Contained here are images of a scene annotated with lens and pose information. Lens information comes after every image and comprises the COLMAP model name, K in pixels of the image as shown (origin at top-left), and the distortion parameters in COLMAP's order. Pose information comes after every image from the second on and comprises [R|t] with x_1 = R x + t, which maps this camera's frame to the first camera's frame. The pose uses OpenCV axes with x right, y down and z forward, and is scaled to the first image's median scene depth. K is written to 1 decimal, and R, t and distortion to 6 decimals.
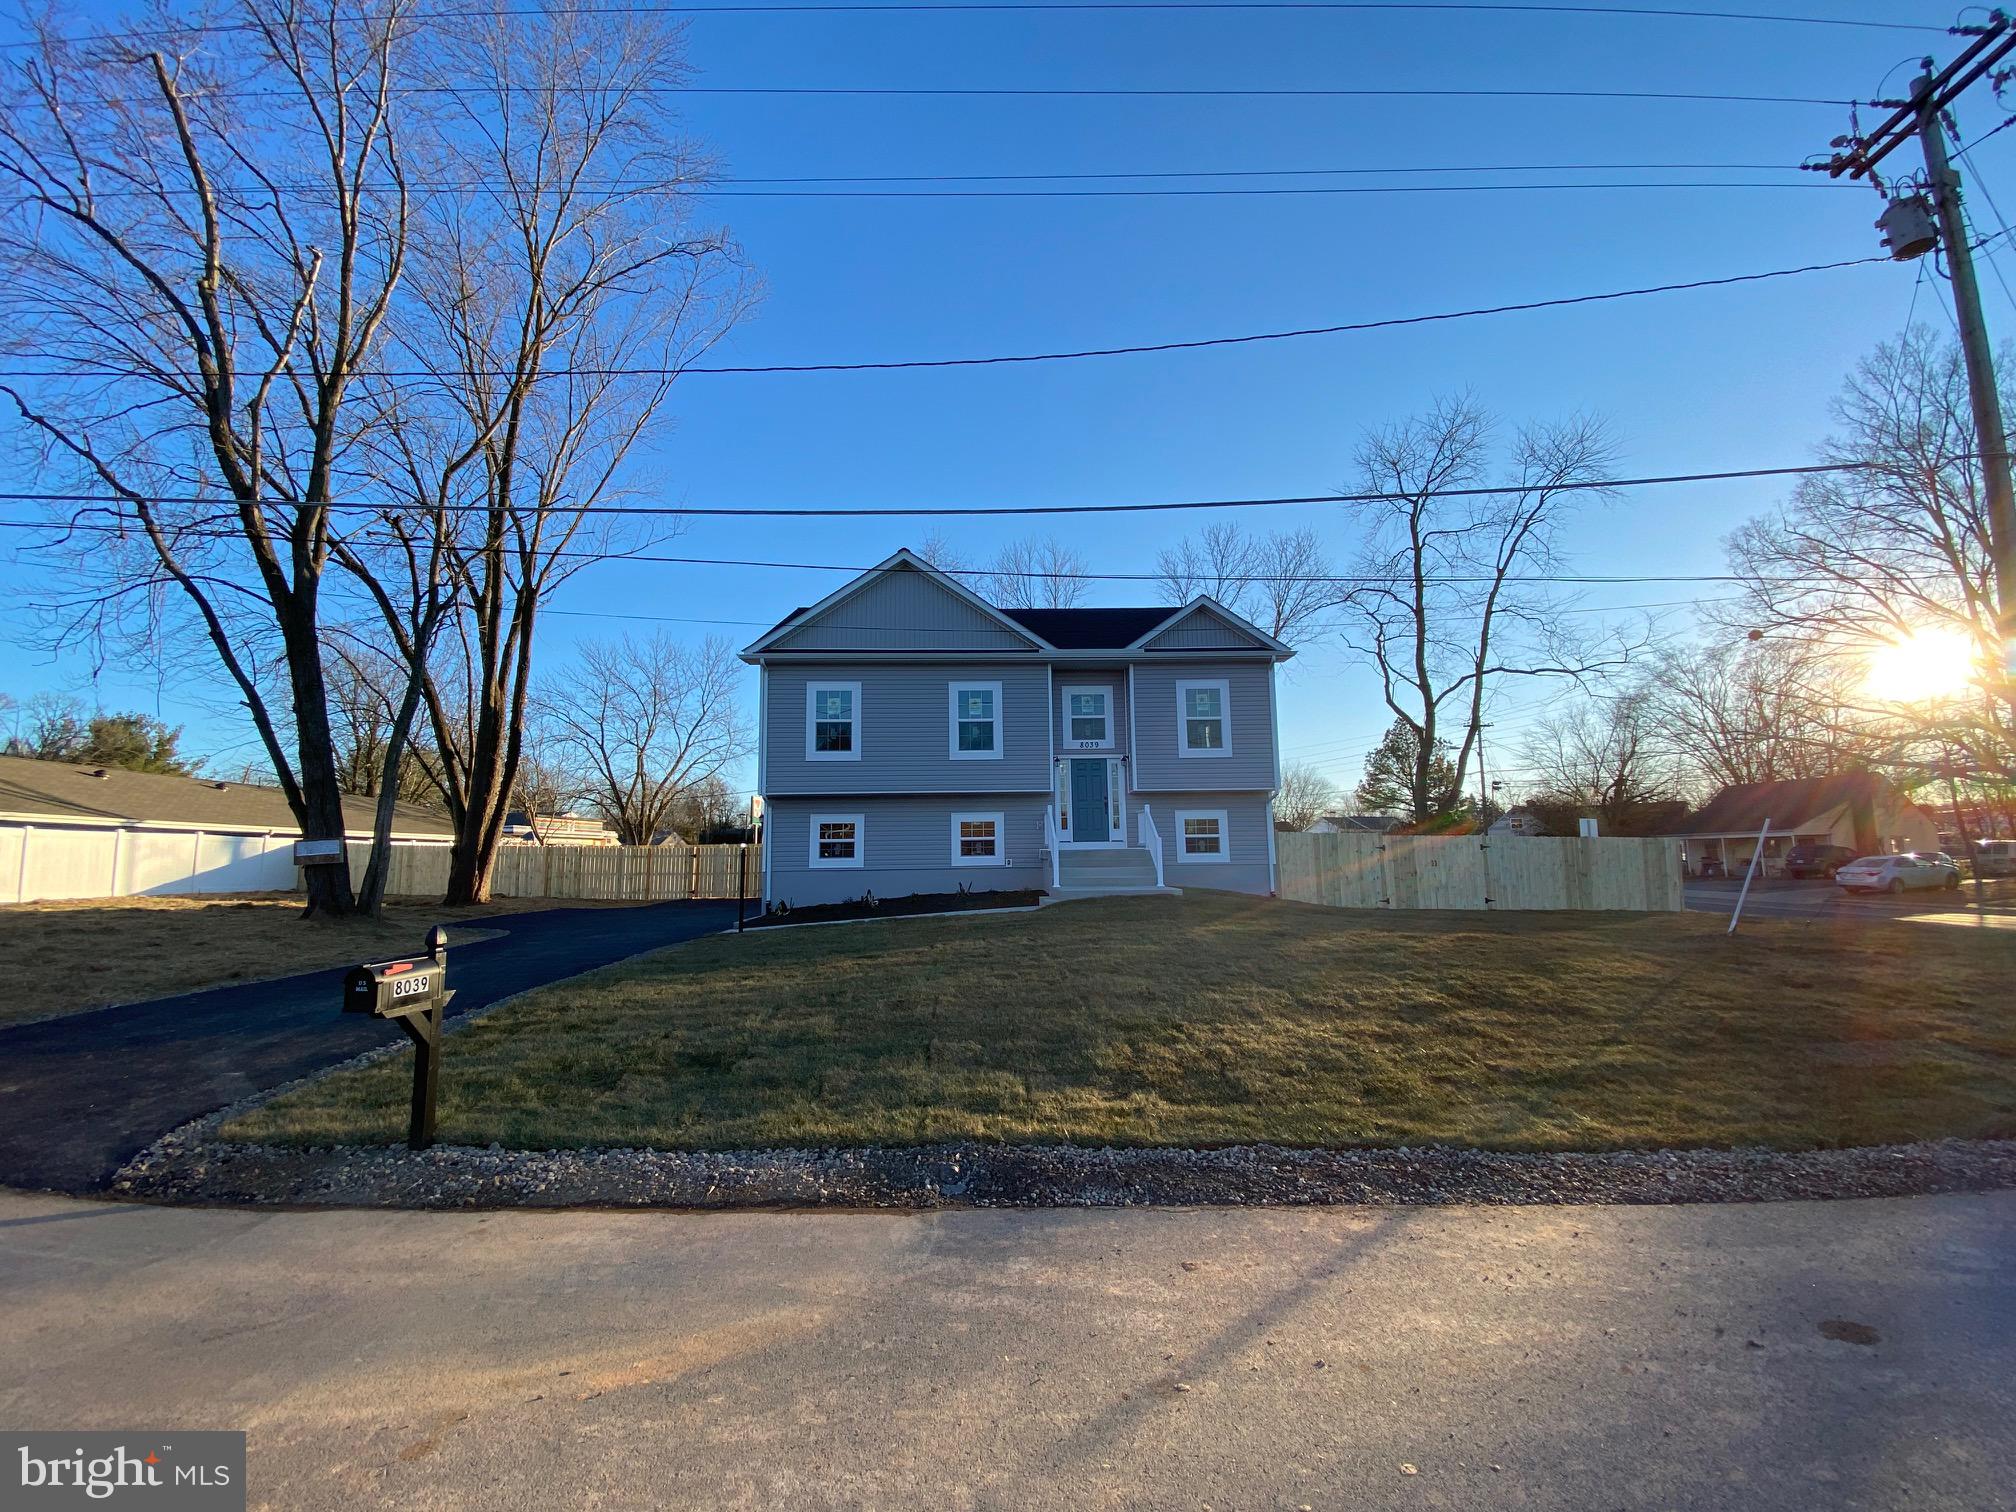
lens RADIAL K [[806.7, 0, 1019.6], [0, 806.7, 773.8], [0, 0, 1]] dist [0.049623, -0.041621]
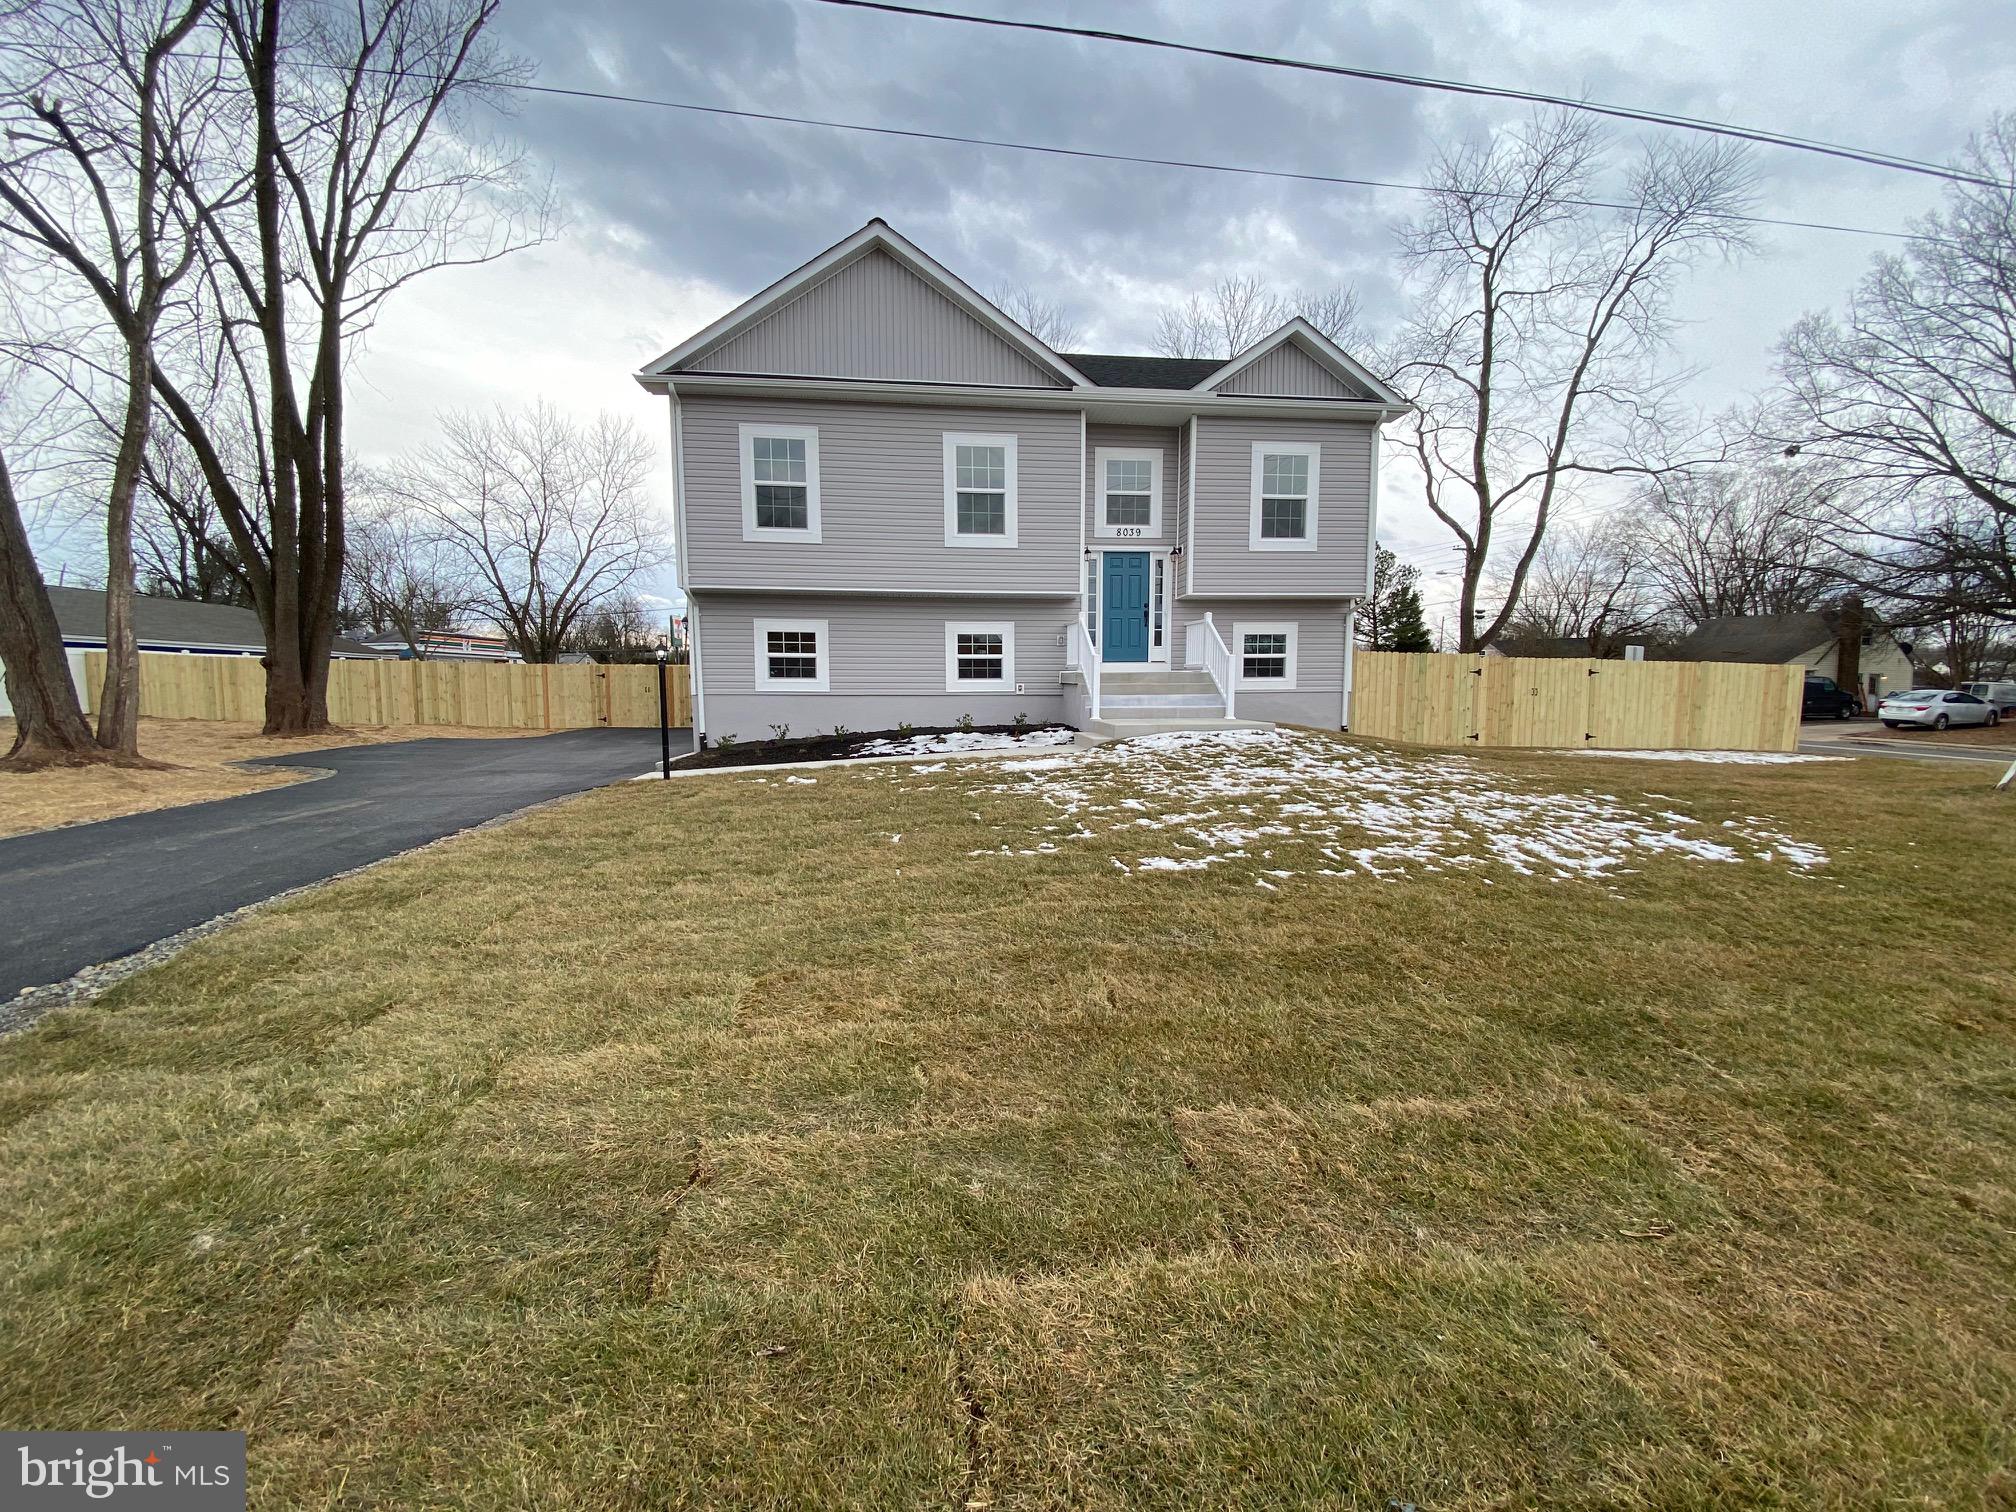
lens RADIAL K [[789.5, 0, 1008.0], [0, 789.5, 756.0], [0, 0, 1]] dist [0.028616, -0.018044]
pose [[0.996743, 0.005277, 0.080476, -0.079210], [-0.020339, 0.982052, 0.187510, 0.031142], [-0.078043, -0.188536, 0.978960, 0.238853]]
